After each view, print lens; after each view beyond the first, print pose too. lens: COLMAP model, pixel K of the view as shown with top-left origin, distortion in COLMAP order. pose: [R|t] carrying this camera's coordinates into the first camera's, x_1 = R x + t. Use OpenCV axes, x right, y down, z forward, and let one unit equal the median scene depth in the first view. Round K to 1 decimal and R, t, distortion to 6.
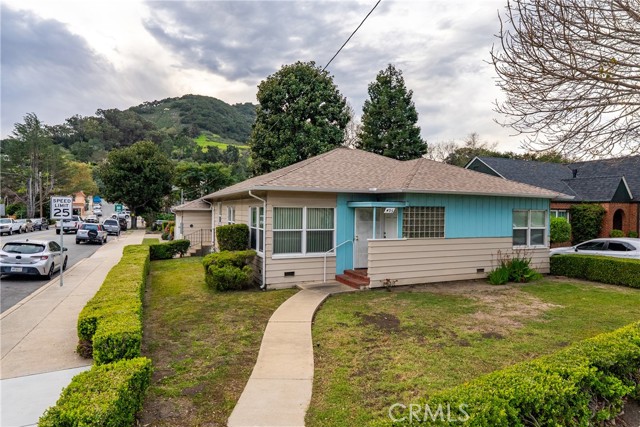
lens RADIAL K [[381.2, 0, 320.0], [0, 381.2, 213.5], [0, 0, 1]] dist [0.000486, -0.000835]
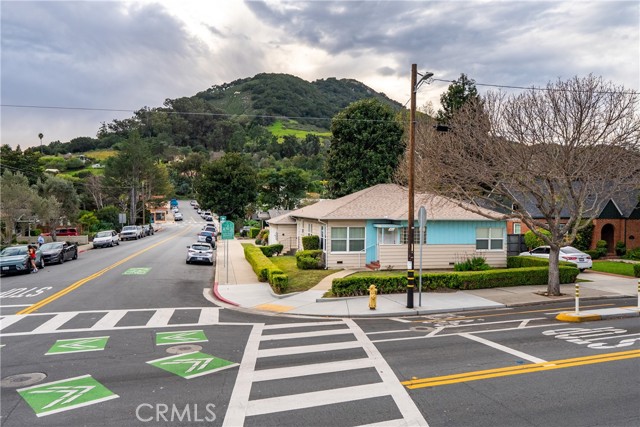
lens RADIAL K [[481.8, 0, 320.0], [0, 481.8, 213.5], [0, 0, 1]] dist [0.003548, 0.000184]
pose [[0.977926, -0.003307, -0.208928, 0.123484], [0.003184, 0.999995, -0.000926, -0.031391], [0.208930, 0.000240, 0.977931, -0.518747]]
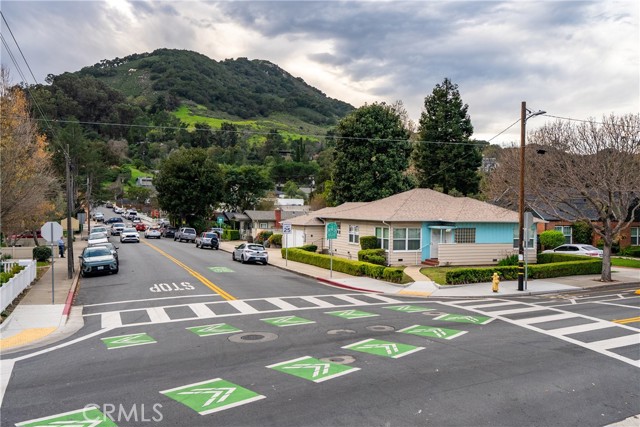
lens RADIAL K [[548.6, 0, 320.0], [0, 548.6, 213.5], [0, 0, 1]] dist [0.010454, -0.001881]
pose [[0.999222, 0.001690, -0.039392, -0.153852], [-0.001719, 0.999998, -0.000700, -0.036383], [0.039391, 0.000767, 0.999224, -0.779026]]
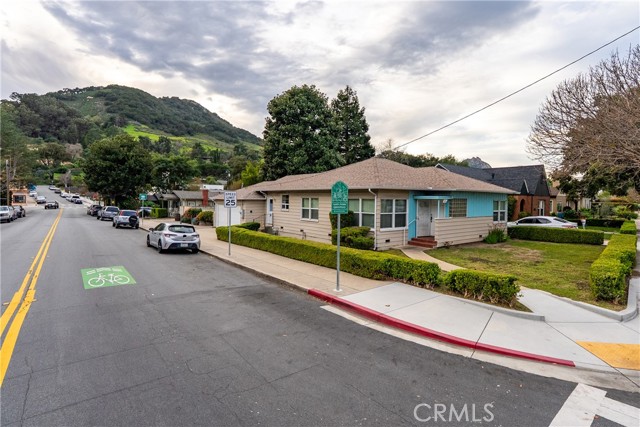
lens RADIAL K [[328.8, 0, 326.9], [0, 328.8, 201.3], [0, 0, 1]] dist [-0.005290, 0.001345]
pose [[0.968480, -0.001022, 0.249090, -0.254263], [0.000068, 0.999993, 0.003839, -0.004767], [-0.249092, -0.003701, 0.968473, -0.102856]]
